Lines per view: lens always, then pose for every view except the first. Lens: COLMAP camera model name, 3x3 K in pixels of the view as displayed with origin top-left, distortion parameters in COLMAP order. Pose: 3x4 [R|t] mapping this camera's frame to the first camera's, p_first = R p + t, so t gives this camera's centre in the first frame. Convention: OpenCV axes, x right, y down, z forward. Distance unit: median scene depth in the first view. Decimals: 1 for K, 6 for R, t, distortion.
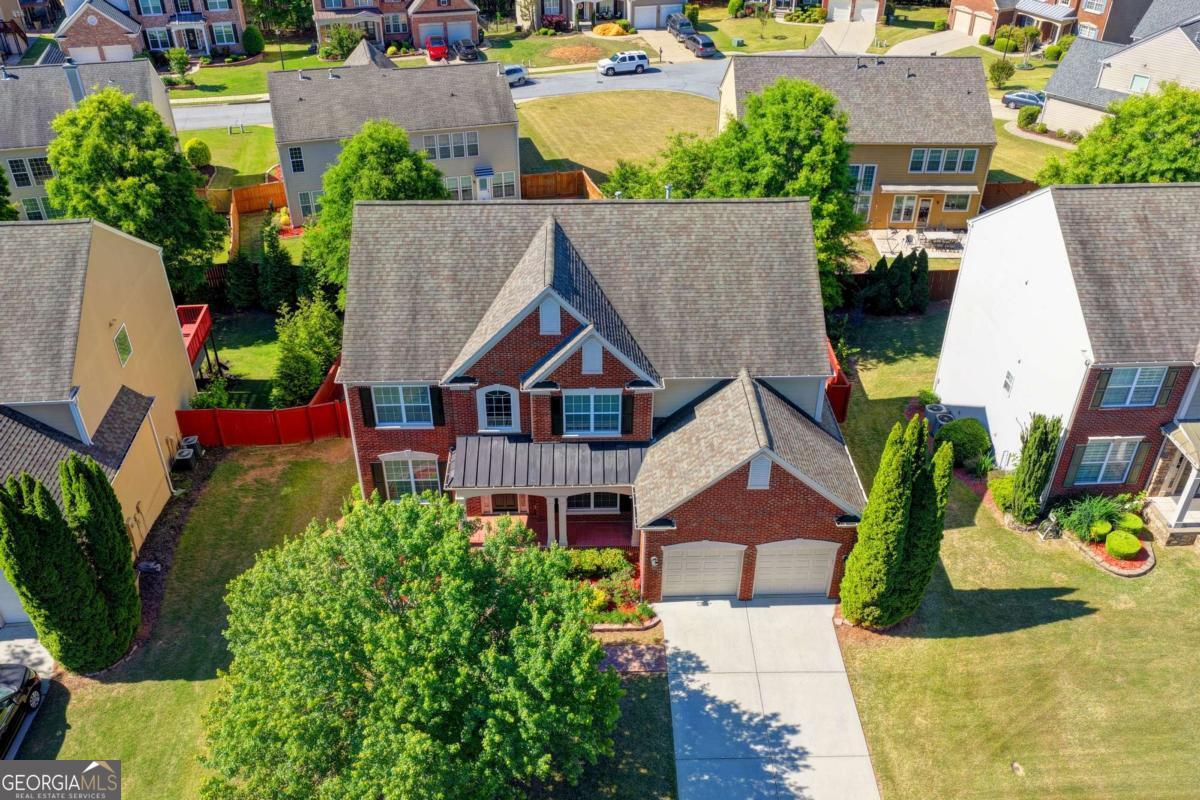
lens RADIAL K [[999.6, 0, 598.8], [0, 999.6, 406.7], [0, 0, 1]] dist [-0.012151, 0.035915]
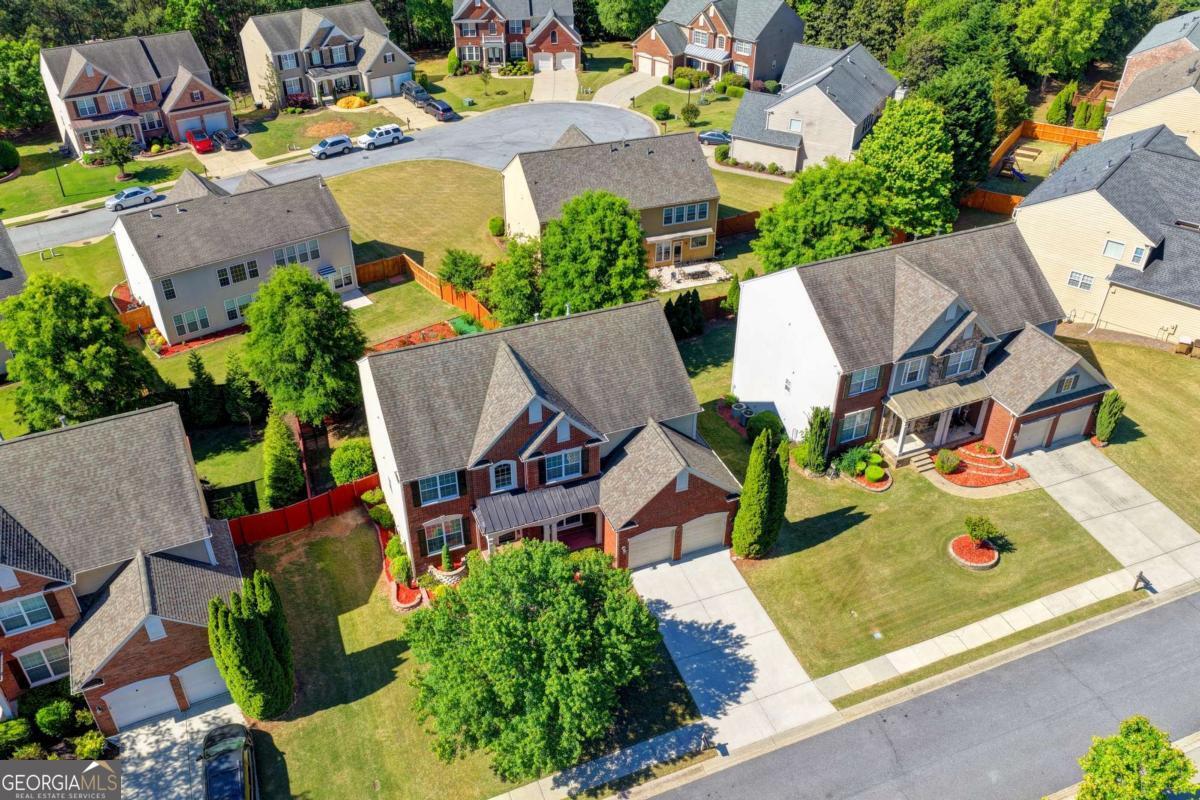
lens RADIAL K [[999.6, 0, 601.8], [0, 999.6, 406.6], [0, 0, 1]] dist [-0.012151, 0.035915]
pose [[0.939040, -0.197673, 0.281301, -0.356972], [0.192509, 0.980208, 0.046171, -0.138489], [-0.284860, 0.010797, 0.958508, -0.480218]]
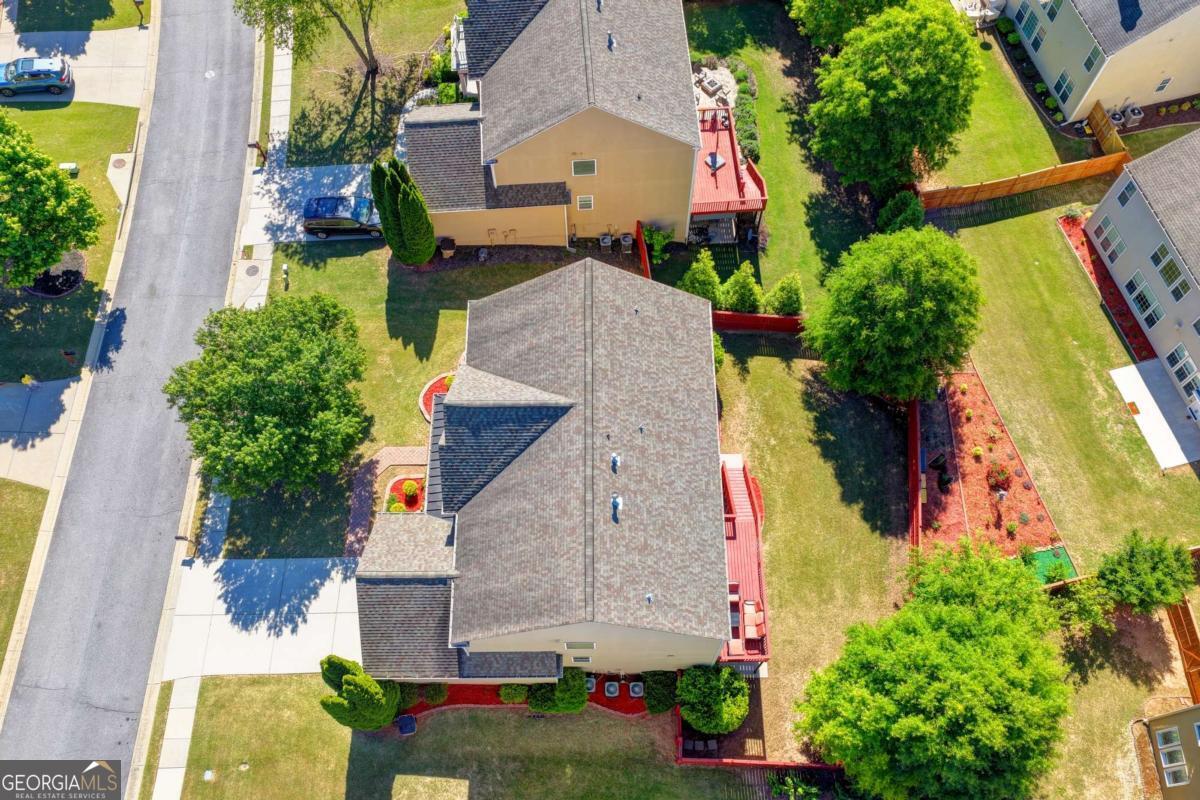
lens RADIAL K [[983.4, 0, 612.6], [0, 983.4, 402.4], [0, 0, 1]] dist [0.001784, 0.013579]
pose [[-0.025186, 0.904647, -0.425416, 0.462532], [-0.549684, 0.342912, 0.761747, -1.148269], [0.834993, 0.253030, 0.488634, 0.487189]]
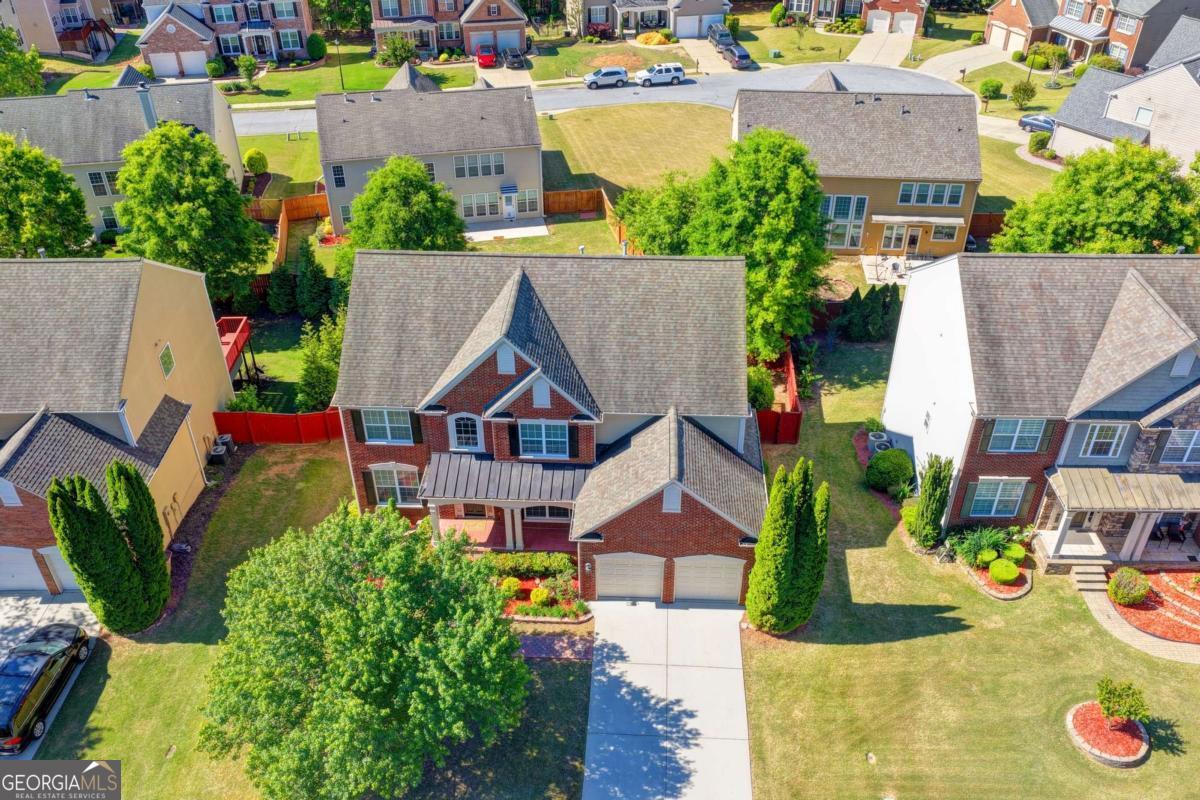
lens RADIAL K [[999.6, 0, 597.8], [0, 999.6, 404.9], [0, 0, 1]] dist [-0.012151, 0.035915]
pose [[0.996897, 0.039384, -0.068151, 0.132749], [-0.037758, 0.998974, 0.024998, -0.064447], [0.069065, -0.022347, 0.997362, -0.171127]]
